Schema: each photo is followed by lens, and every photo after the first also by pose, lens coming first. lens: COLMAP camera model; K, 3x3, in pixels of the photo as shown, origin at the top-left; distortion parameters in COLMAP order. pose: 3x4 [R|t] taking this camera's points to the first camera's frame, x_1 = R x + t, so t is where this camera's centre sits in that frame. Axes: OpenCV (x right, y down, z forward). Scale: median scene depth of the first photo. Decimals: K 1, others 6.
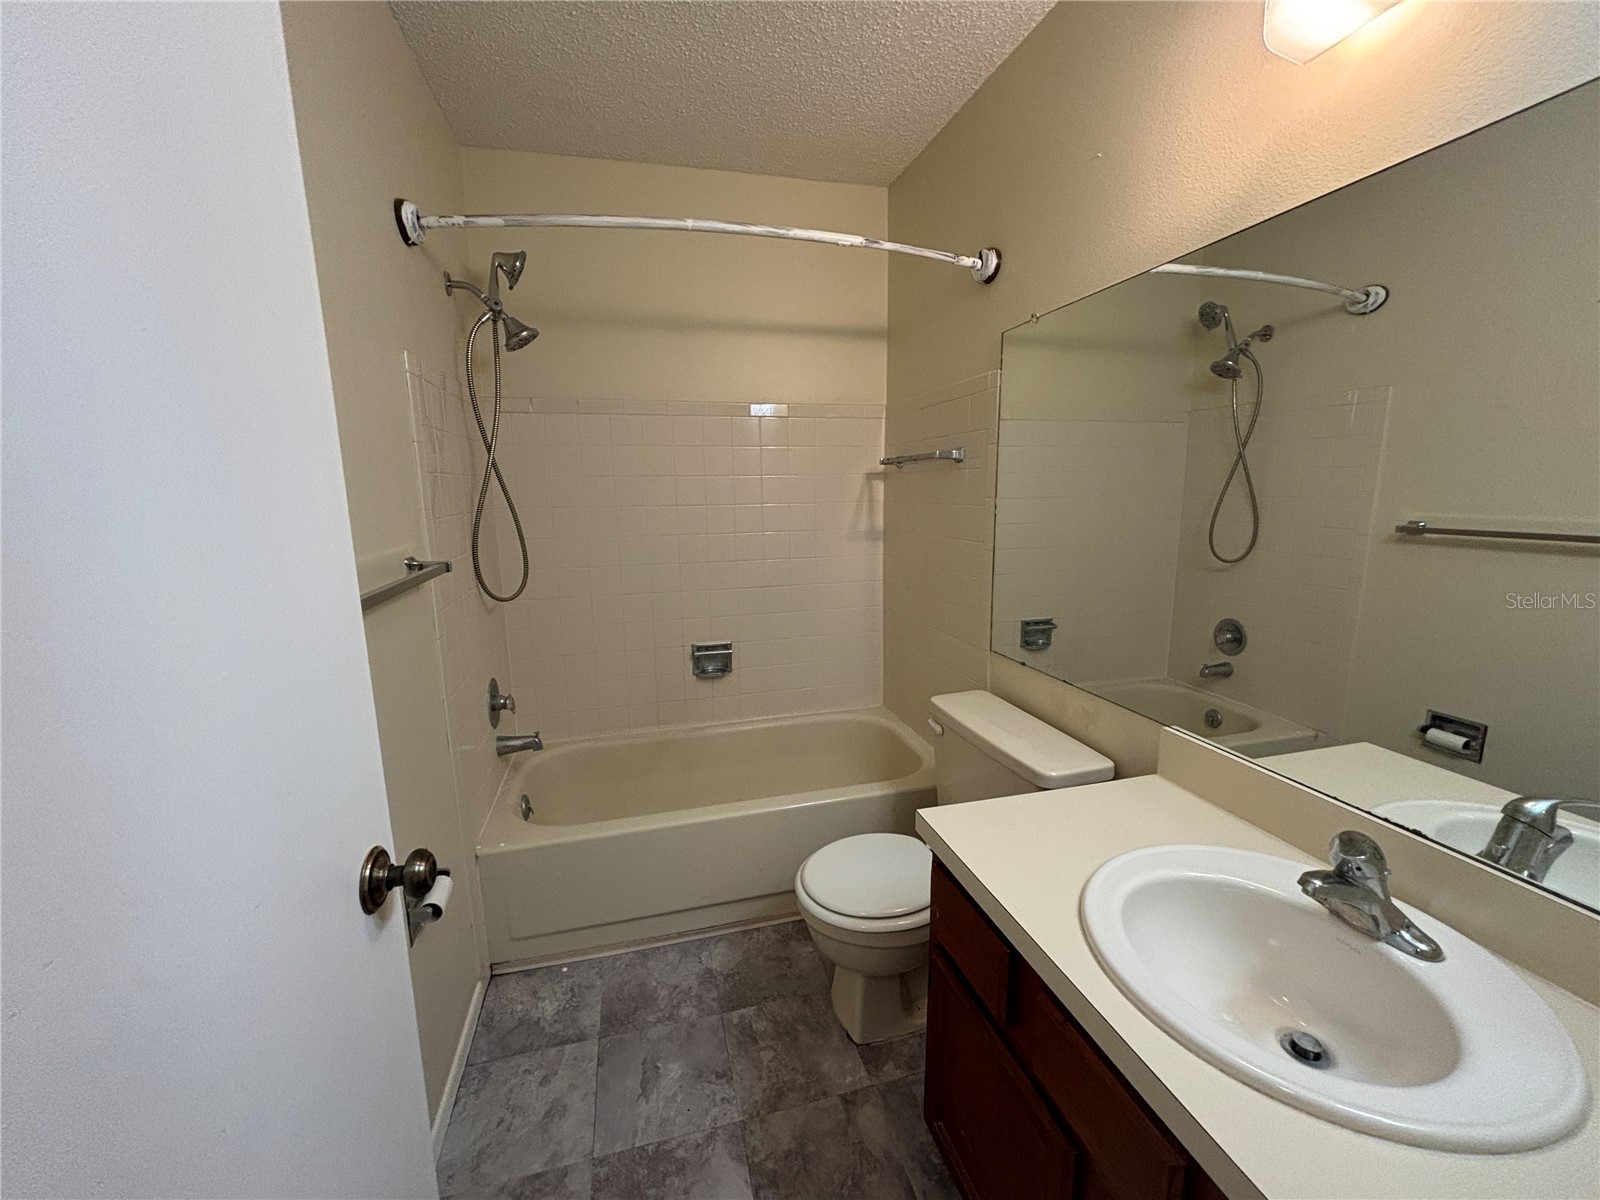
lens RADIAL K [[649.8, 0, 810.3], [0, 649.8, 602.1], [0, 0, 1]] dist [-0.000649, -0.000005]
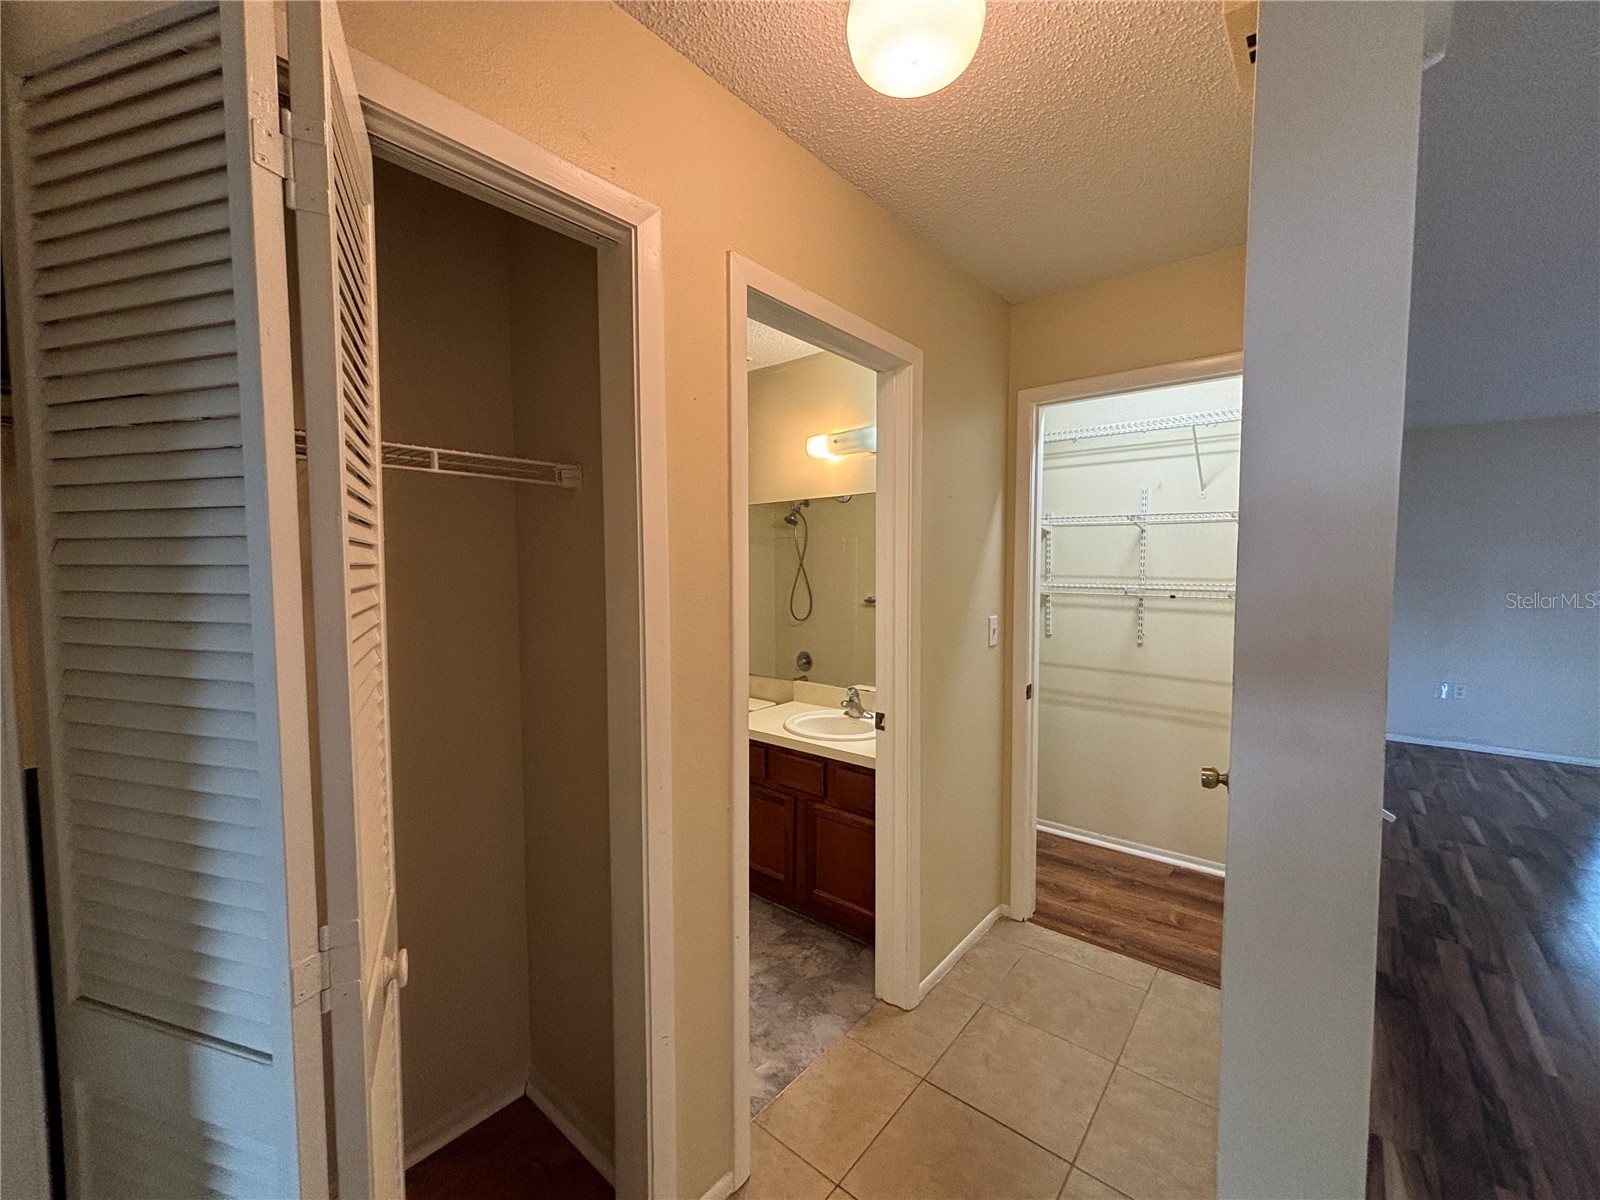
lens RADIAL K [[647.3, 0, 801.4], [0, 647.3, 598.4], [0, 0, 1]] dist [-0.002228, 0.000596]
pose [[0.824059, -0.017233, 0.566241, -0.478709], [0.091525, 0.990456, -0.103054, 0.080196], [-0.559061, 0.136748, 0.817772, -0.623996]]
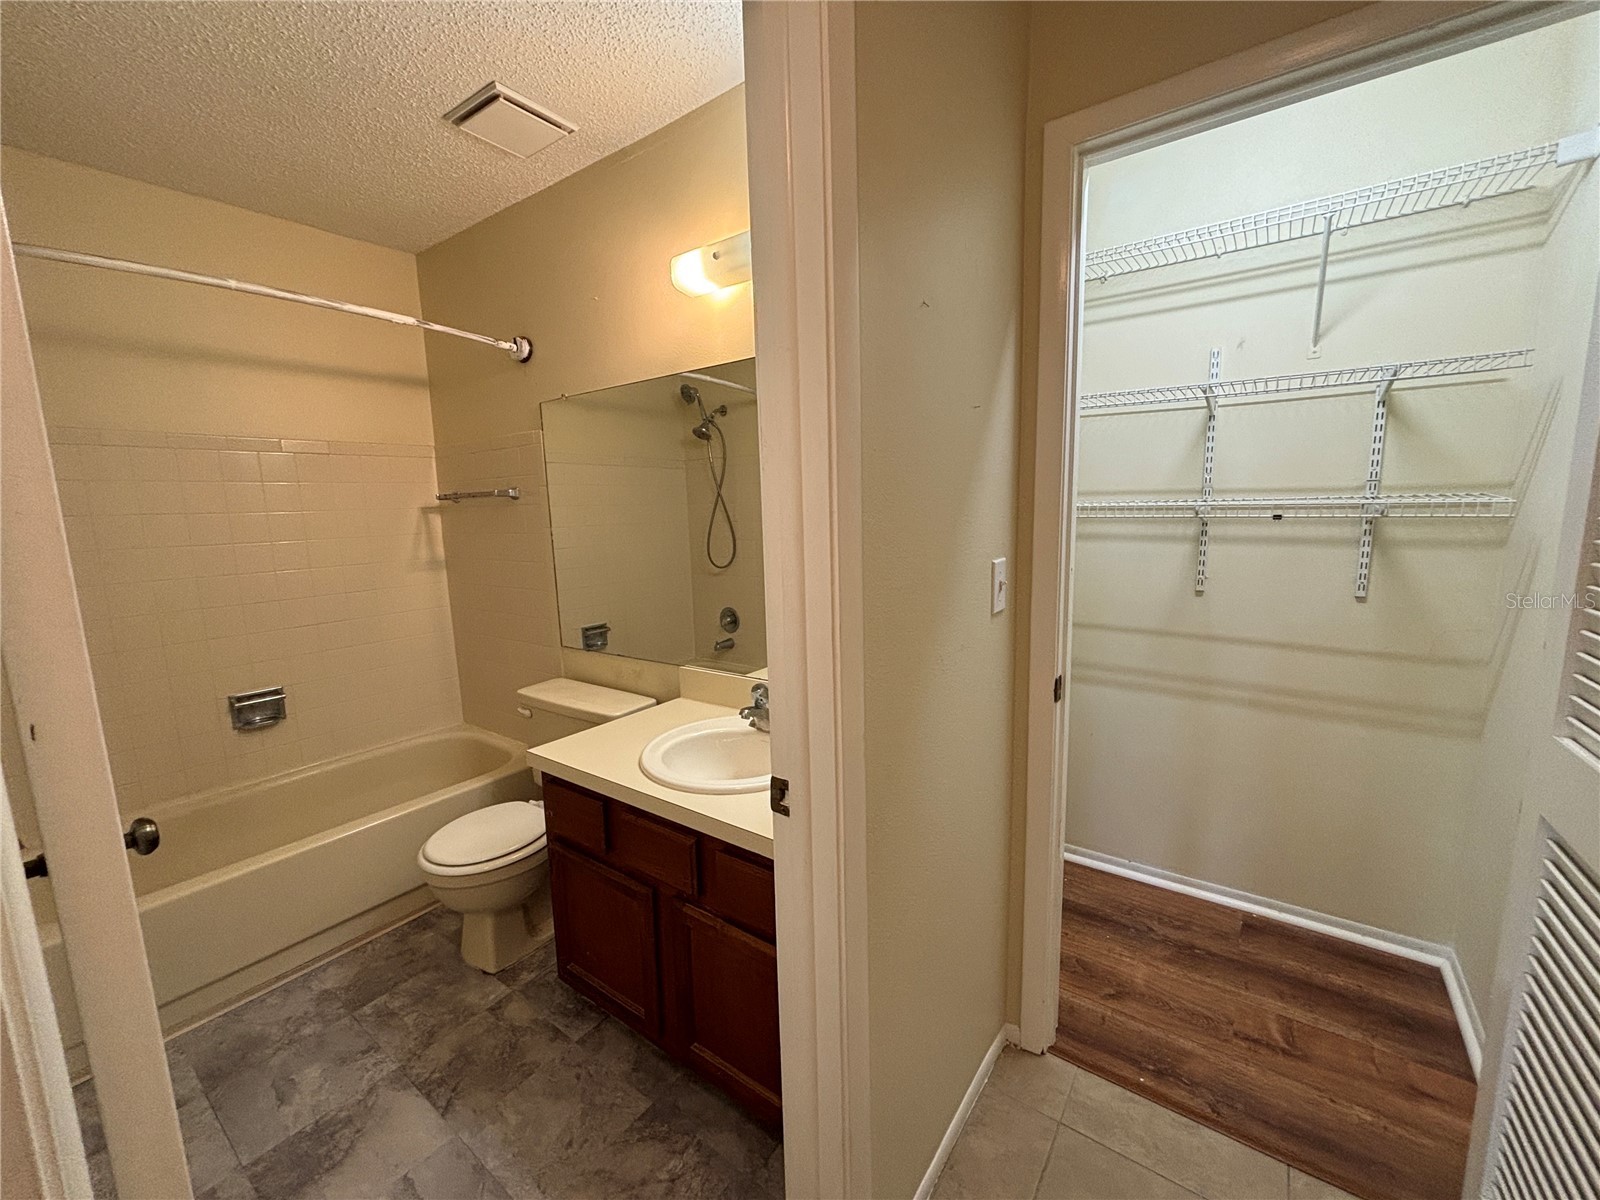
lens RADIAL K [[642.0, 0, 797.0], [0, 642.0, 606.3], [0, 0, 1]] dist [-0.003990, -0.000267]
pose [[0.792117, -0.103479, 0.601534, -0.094362], [0.125108, 0.992125, 0.005926, 0.042266], [-0.597410, 0.070563, 0.798826, -0.257946]]
